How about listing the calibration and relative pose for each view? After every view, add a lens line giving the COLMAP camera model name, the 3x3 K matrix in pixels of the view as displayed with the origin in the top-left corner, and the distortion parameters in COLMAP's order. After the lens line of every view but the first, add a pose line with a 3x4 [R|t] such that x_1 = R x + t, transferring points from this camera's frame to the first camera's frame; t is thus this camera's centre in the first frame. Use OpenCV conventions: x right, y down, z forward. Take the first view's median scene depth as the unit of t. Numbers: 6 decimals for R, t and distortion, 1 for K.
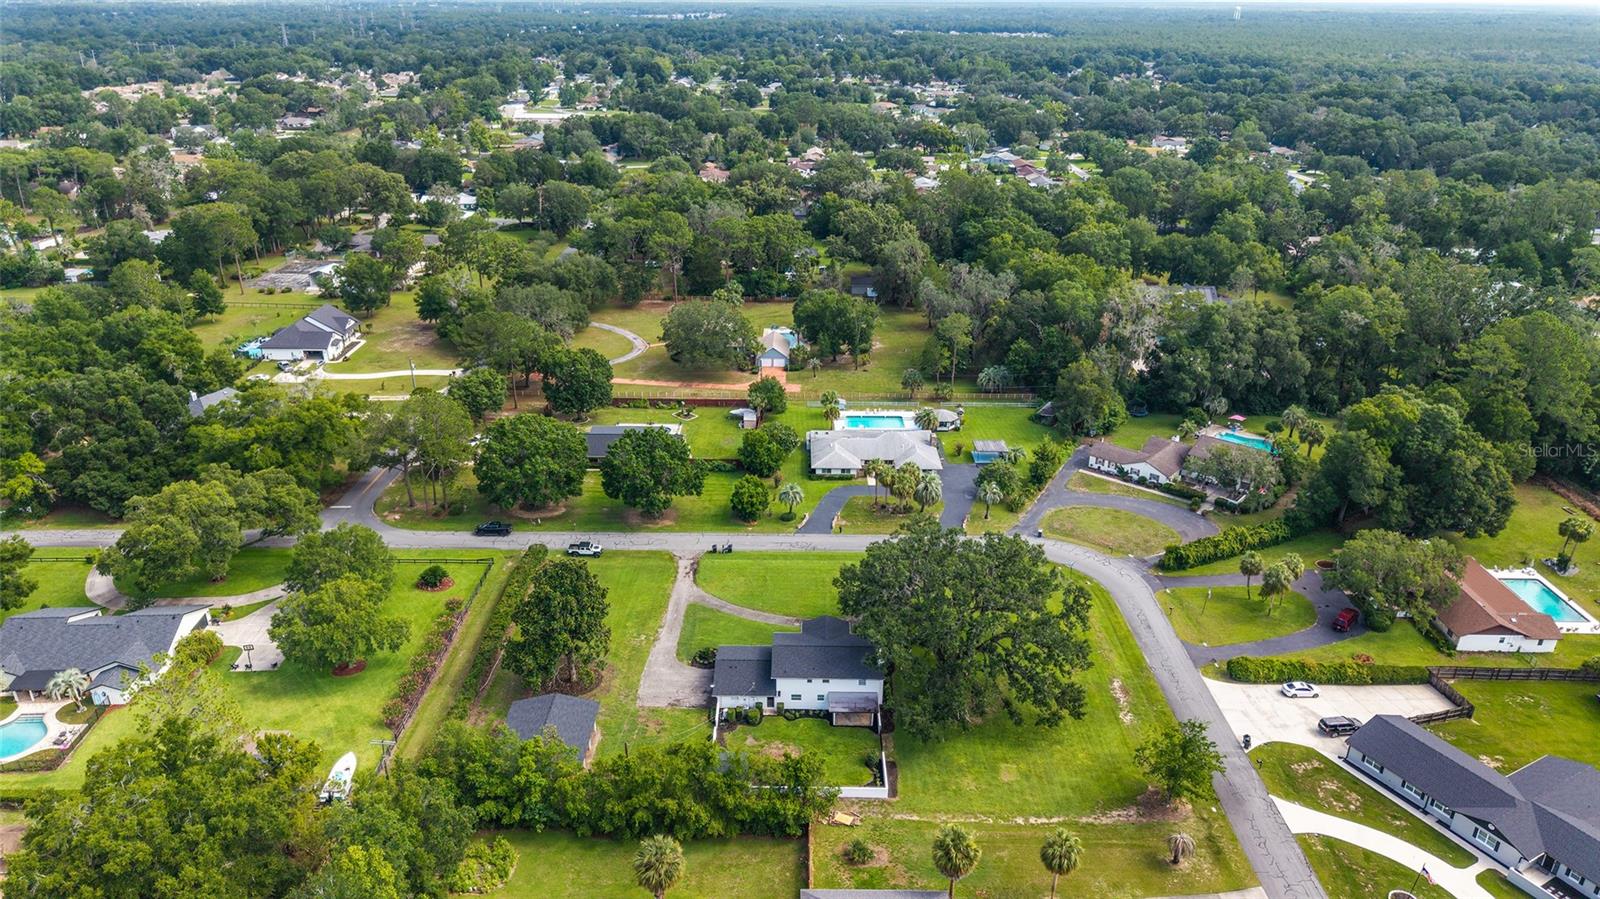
lens RADIAL K [[1077.4, 0, 801.9], [0, 1077.4, 444.3], [0, 0, 1]] dist [0.027513, -0.039816]
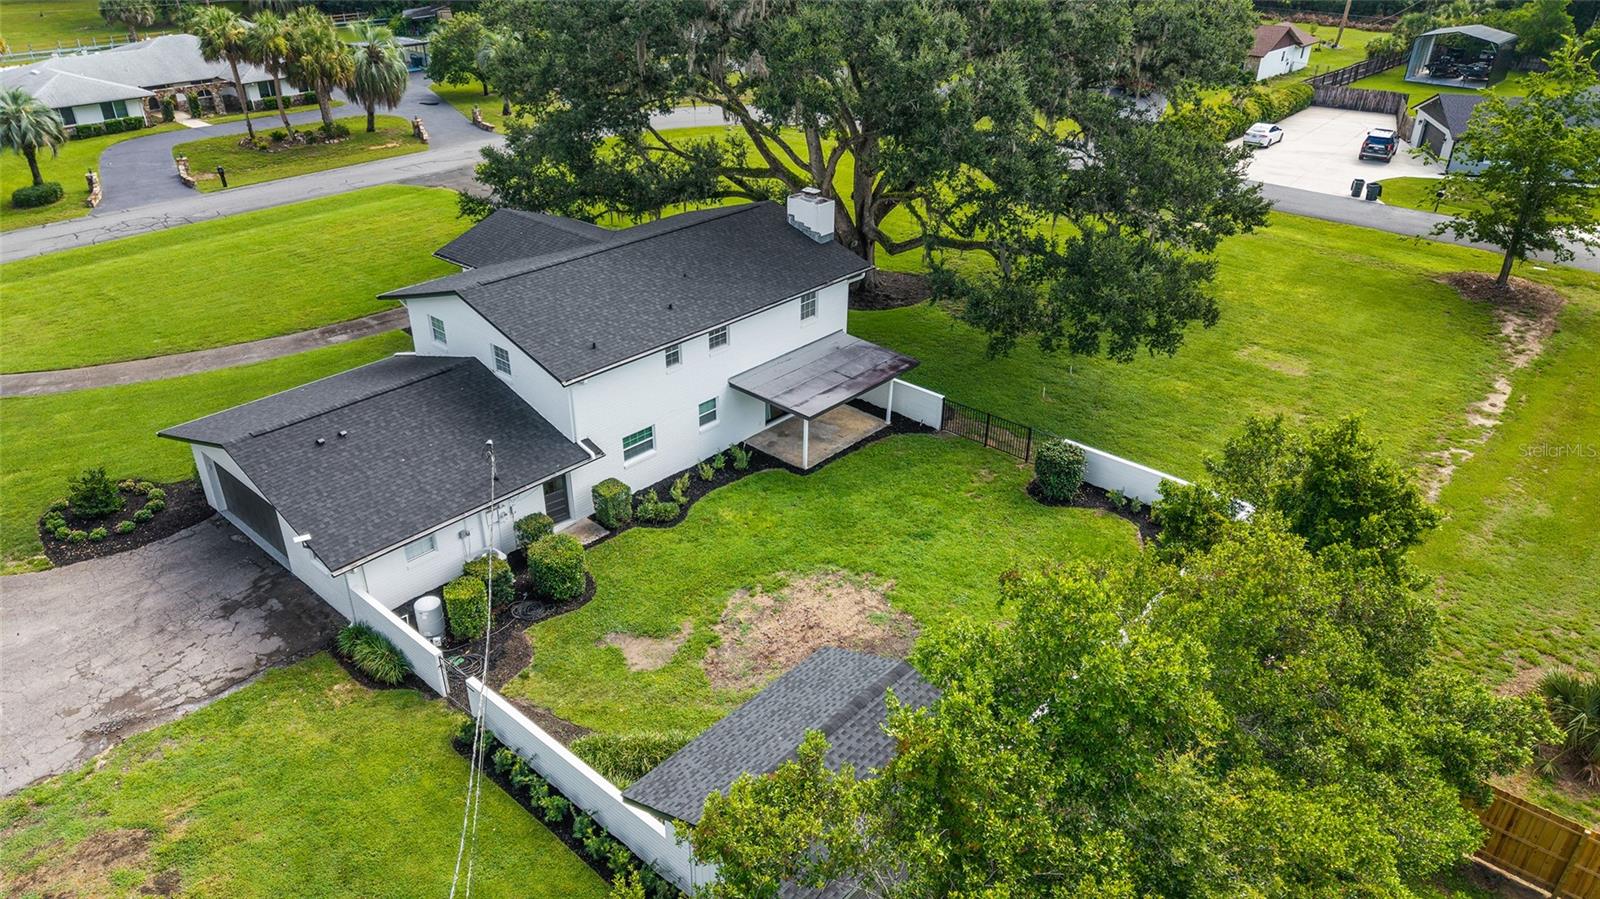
lens RADIAL K [[1077.4, 0, 809.8], [0, 1077.4, 452.3], [0, 0, 1]] dist [0.027513, -0.039816]
pose [[0.660581, -0.362914, 0.657210, -0.115718], [0.290561, 0.930766, 0.221922, 0.151091], [-0.692248, 0.044362, 0.720295, 0.620754]]
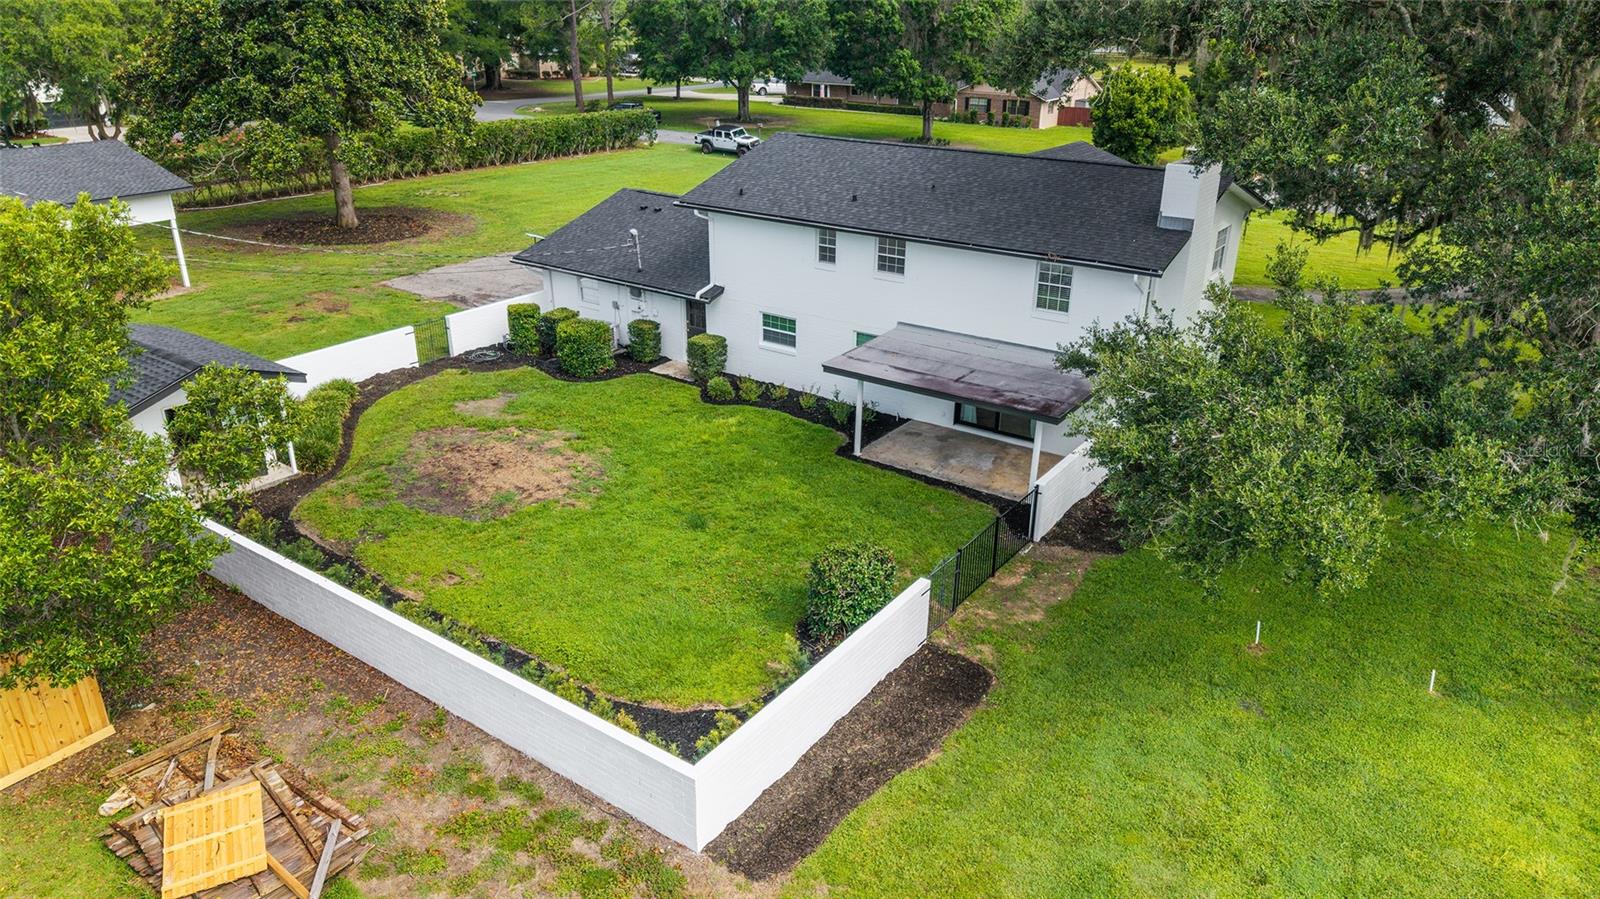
lens RADIAL K [[1077.4, 0, 794.4], [0, 1077.4, 471.5], [0, 0, 1]] dist [0.027513, -0.039816]
pose [[0.816857, 0.231448, -0.528372, 0.099648], [-0.226145, 0.971142, 0.075781, 0.193680], [0.530663, 0.057586, 0.845624, 0.636358]]
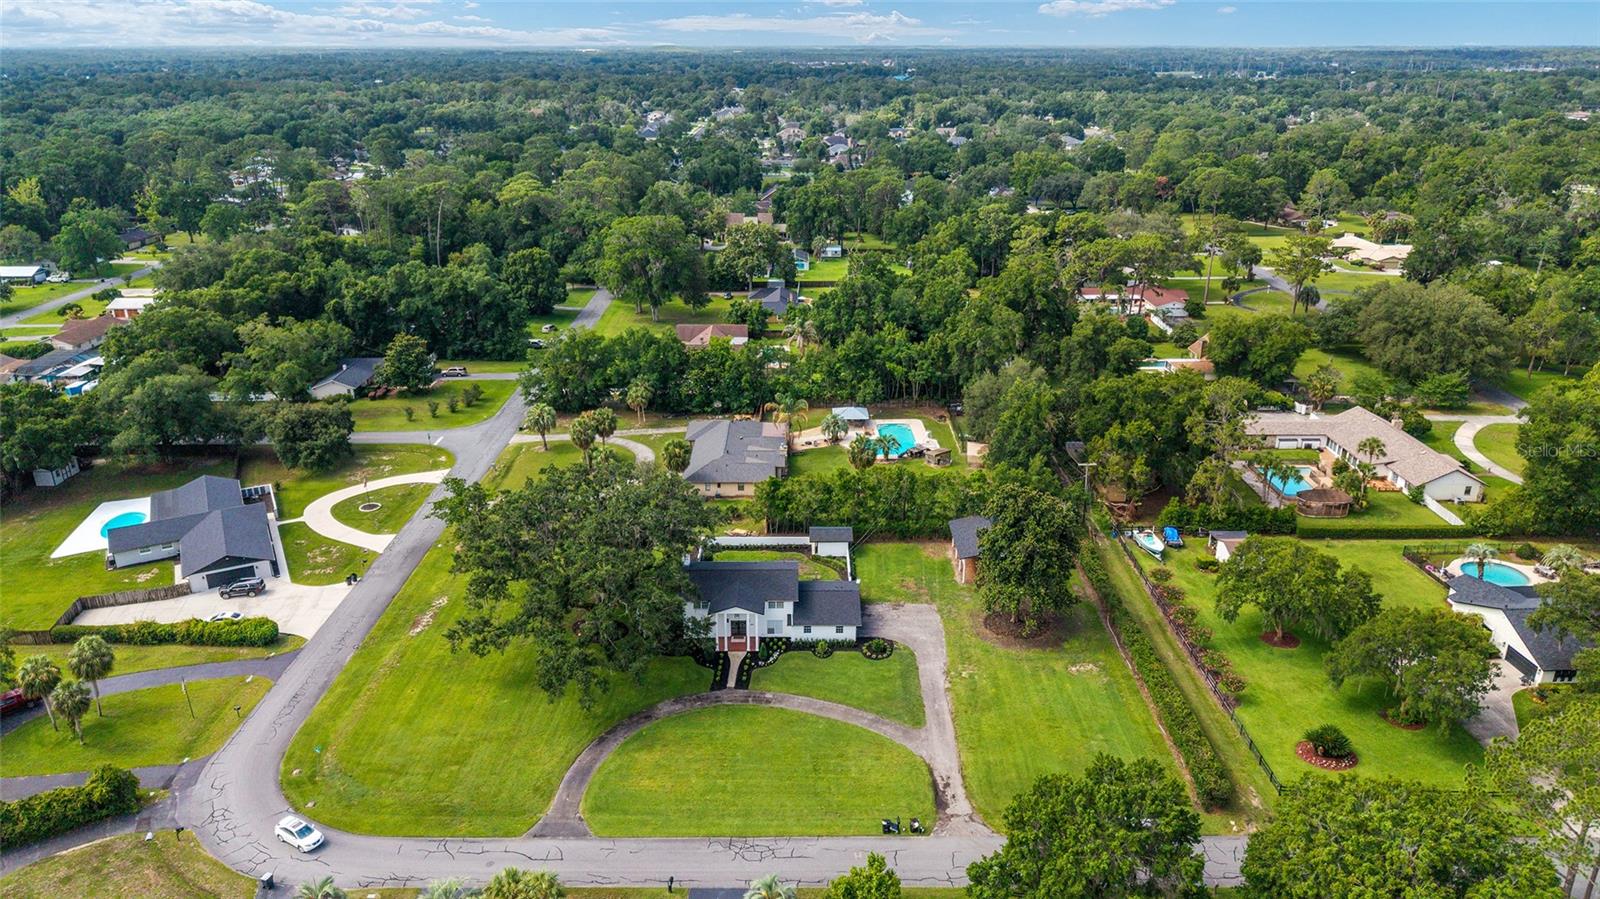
lens RADIAL K [[1077.4, 0, 797.4], [0, 1077.4, 441.2], [0, 0, 1]] dist [0.027513, -0.039816]
pose [[-0.999943, -0.010008, -0.003771, -0.017821], [-0.009886, 0.730412, 0.682936, -0.424101], [-0.004080, 0.682934, -0.730469, 1.281042]]
